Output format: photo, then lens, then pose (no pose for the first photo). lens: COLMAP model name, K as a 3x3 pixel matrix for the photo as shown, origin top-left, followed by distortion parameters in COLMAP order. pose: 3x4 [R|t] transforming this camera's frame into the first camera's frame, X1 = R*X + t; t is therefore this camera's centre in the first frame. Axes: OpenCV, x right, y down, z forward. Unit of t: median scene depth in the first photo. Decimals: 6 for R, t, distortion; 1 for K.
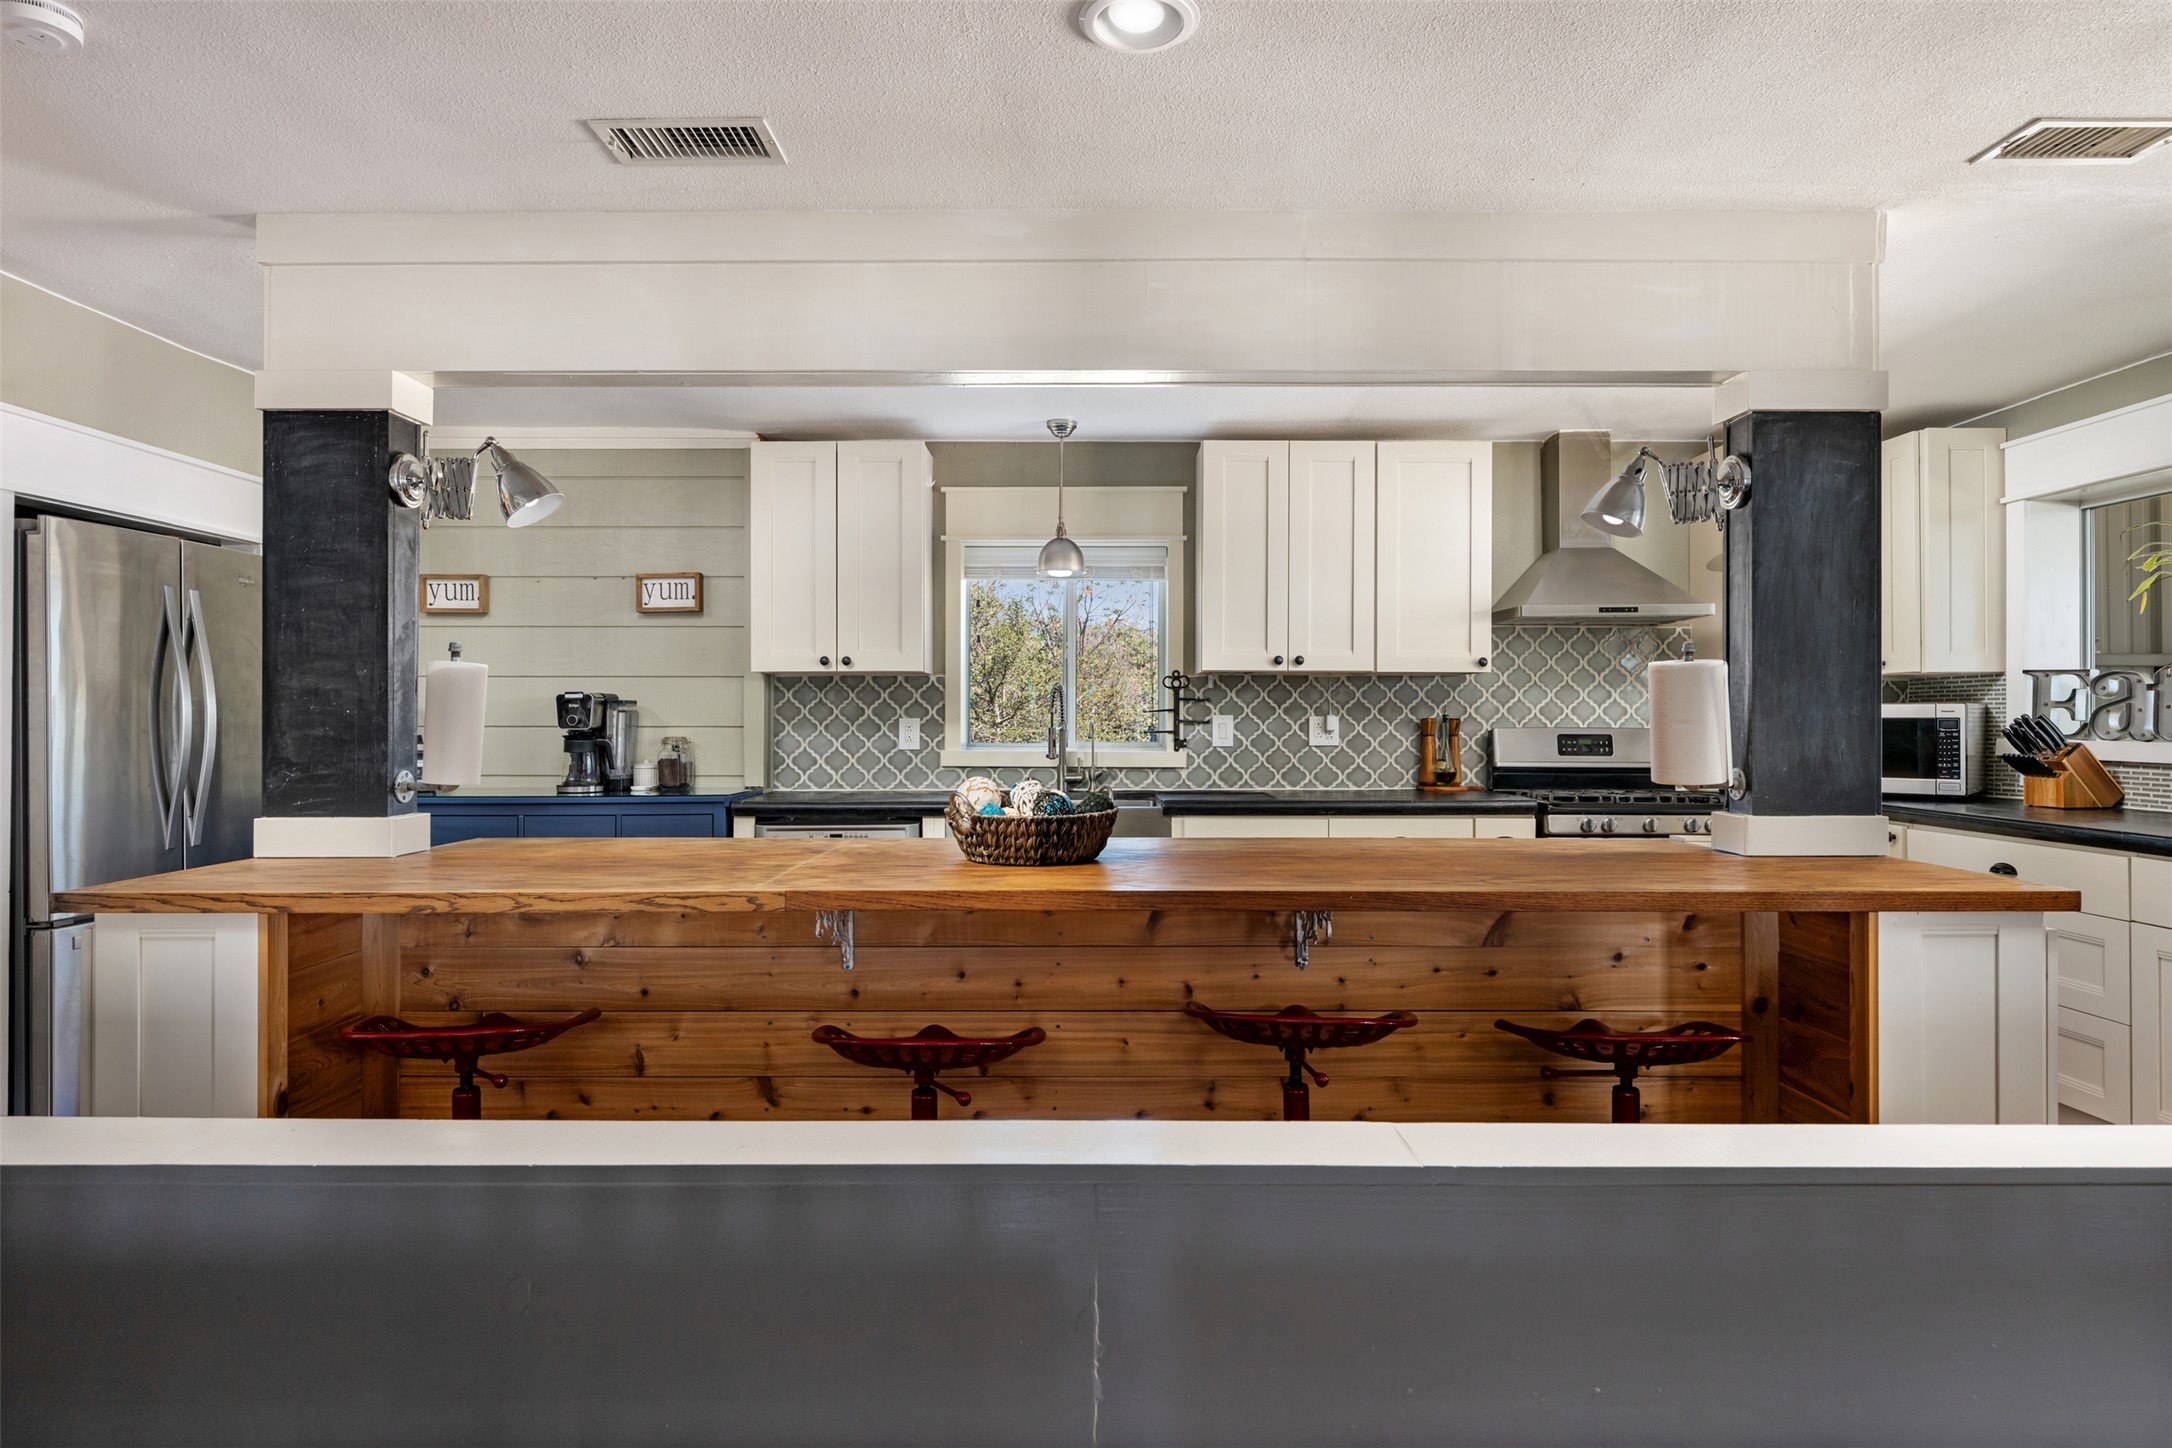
lens RADIAL K [[1246.9, 0, 1086.0], [0, 1246.9, 713.4], [0, 0, 1]] dist [-0.002581, 0.000191]
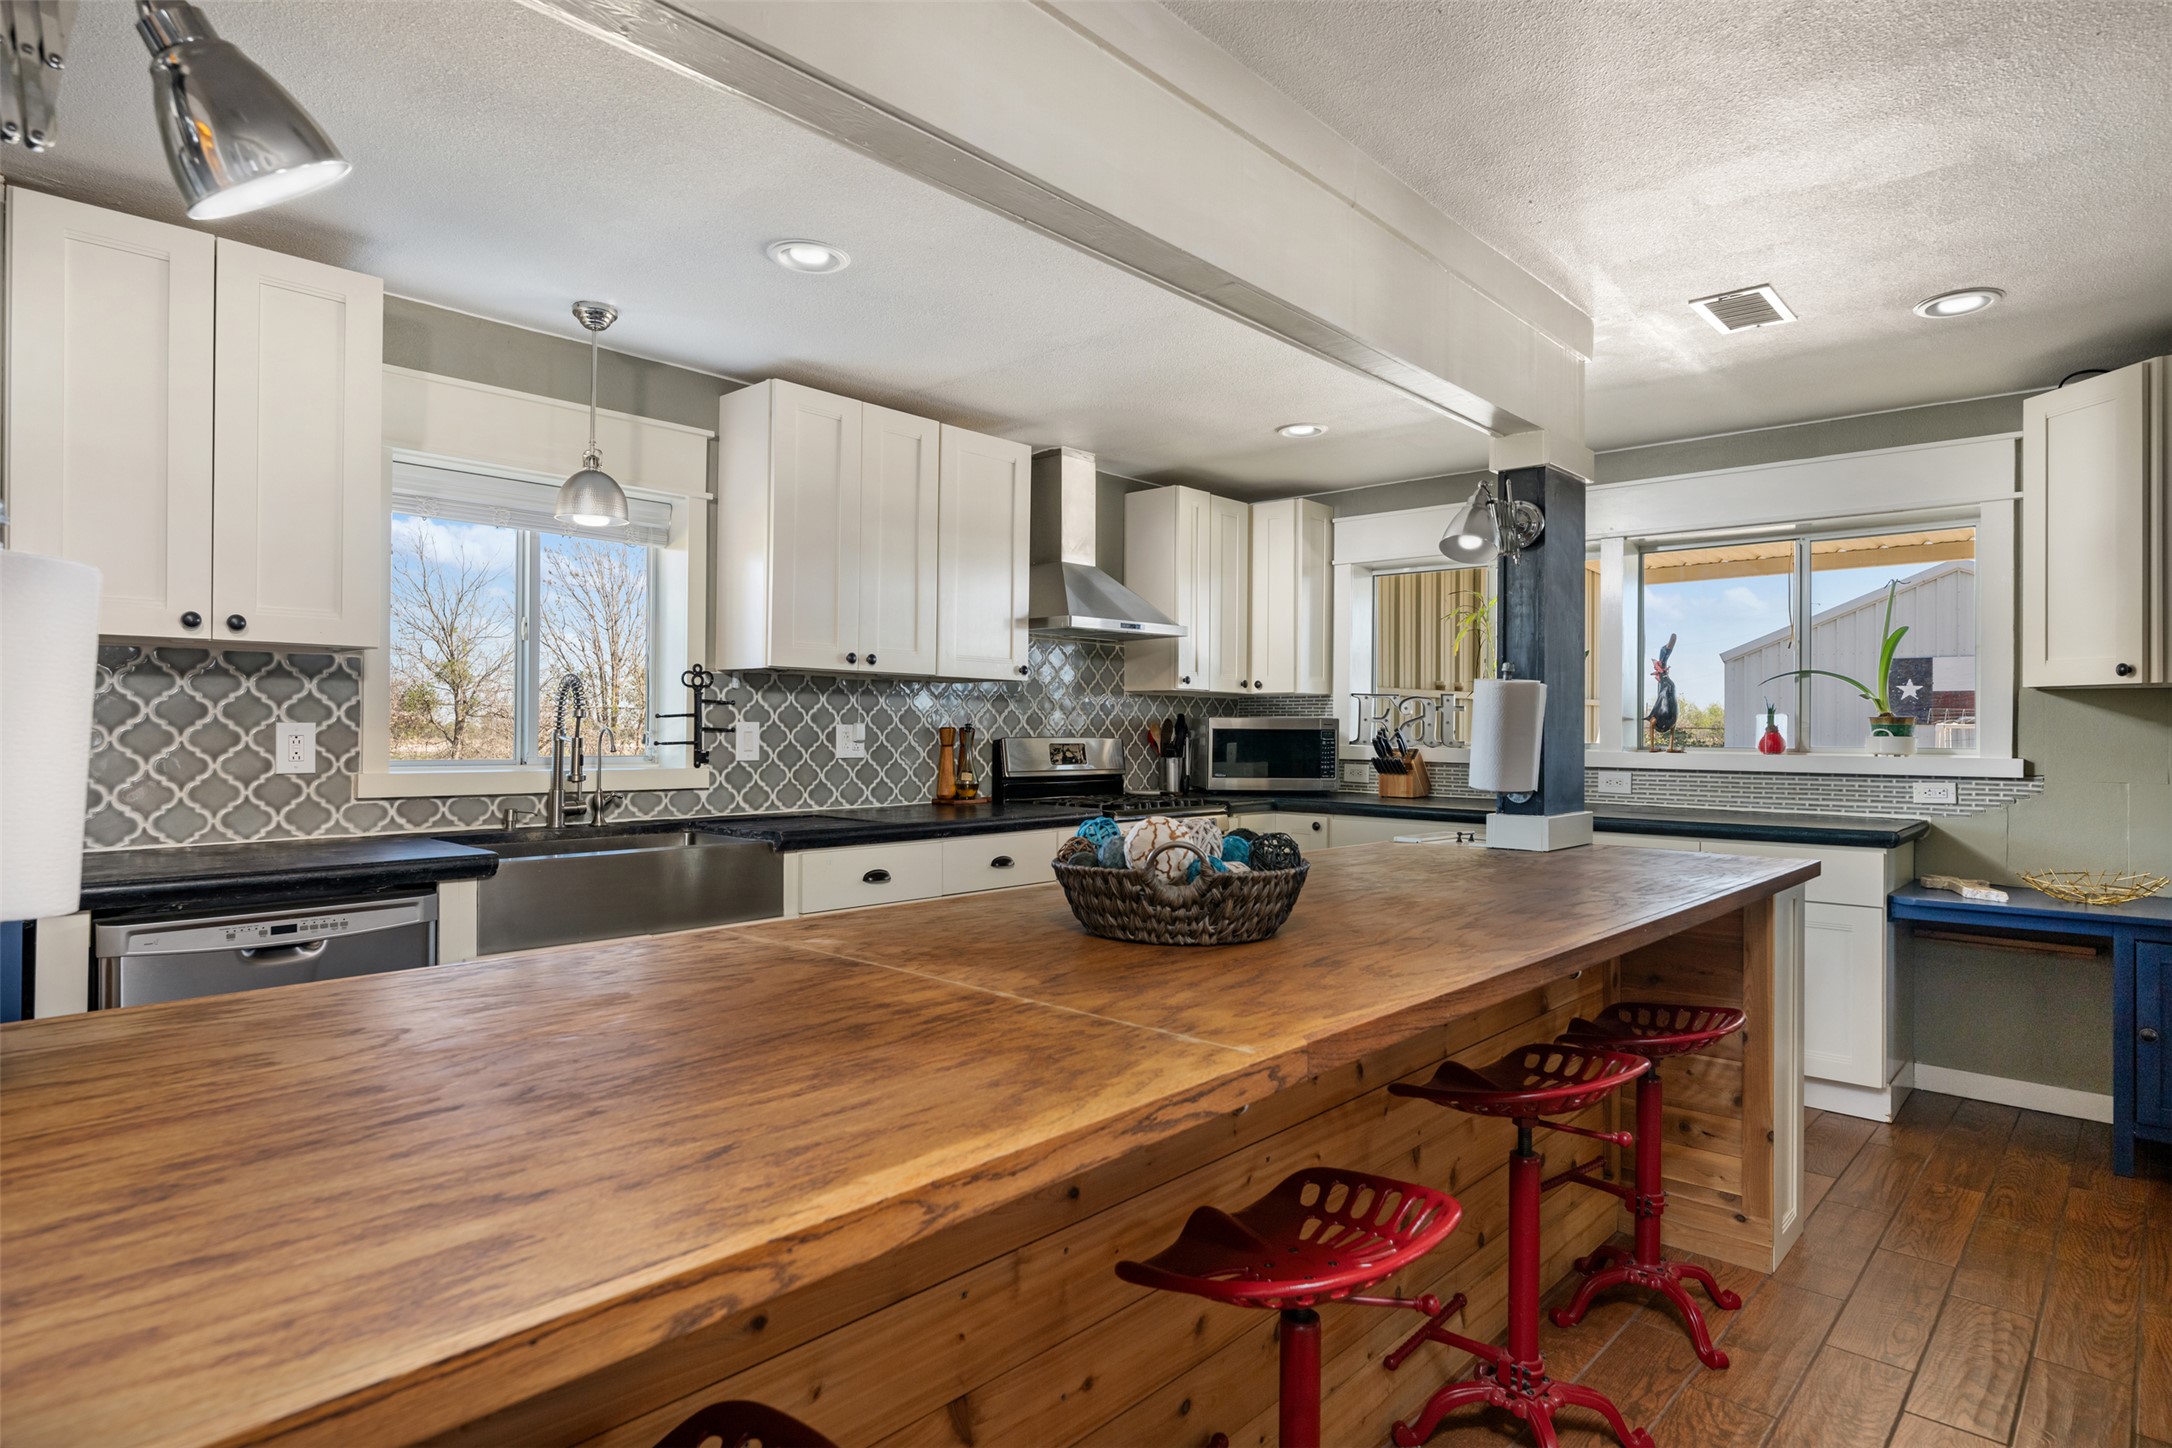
lens RADIAL K [[1176.9, 0, 1086.5], [0, 1176.9, 730.4], [0, 0, 1]] dist [-0.002722, -0.000491]
pose [[0.673267, 0.003570, 0.739390, -0.308374], [-0.010460, 0.999934, 0.004696, 0.001029], [-0.739325, -0.010896, 0.673261, 0.321860]]
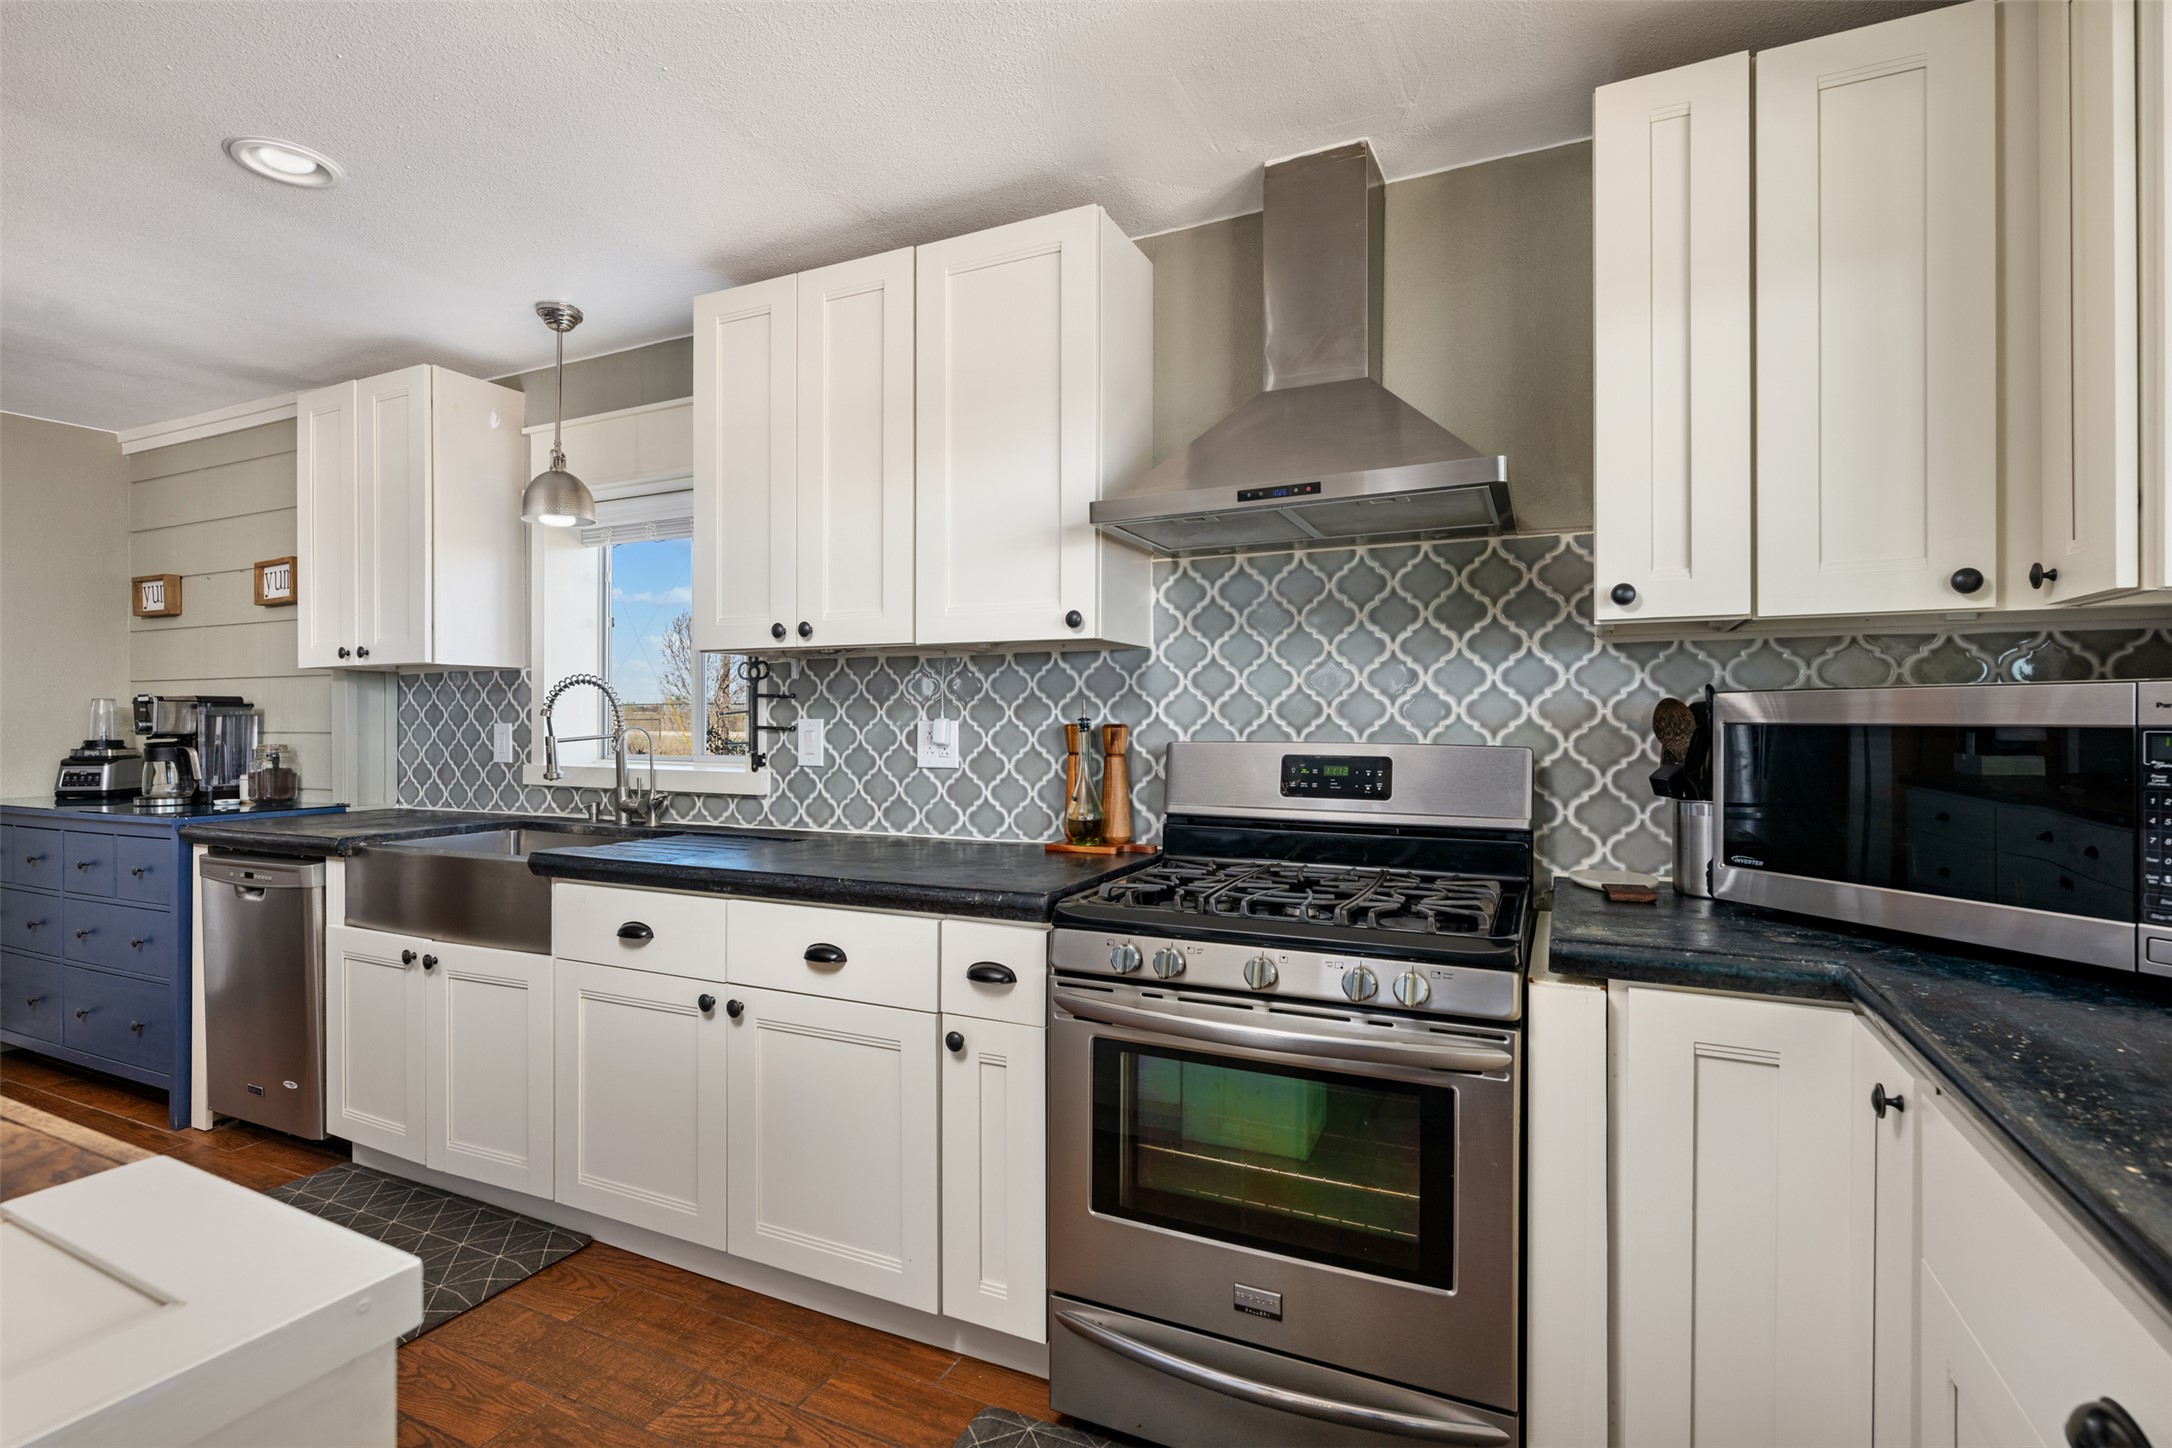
lens RADIAL K [[1038.1, 0, 1079.5], [0, 1038.1, 718.8], [0, 0, 1]] dist [0.005496, 0.000252]
pose [[0.899856, -0.001243, -0.436185, 0.481664], [0.003105, 0.999989, 0.003557, -0.000078], [0.436176, -0.004555, 0.899850, 0.562893]]
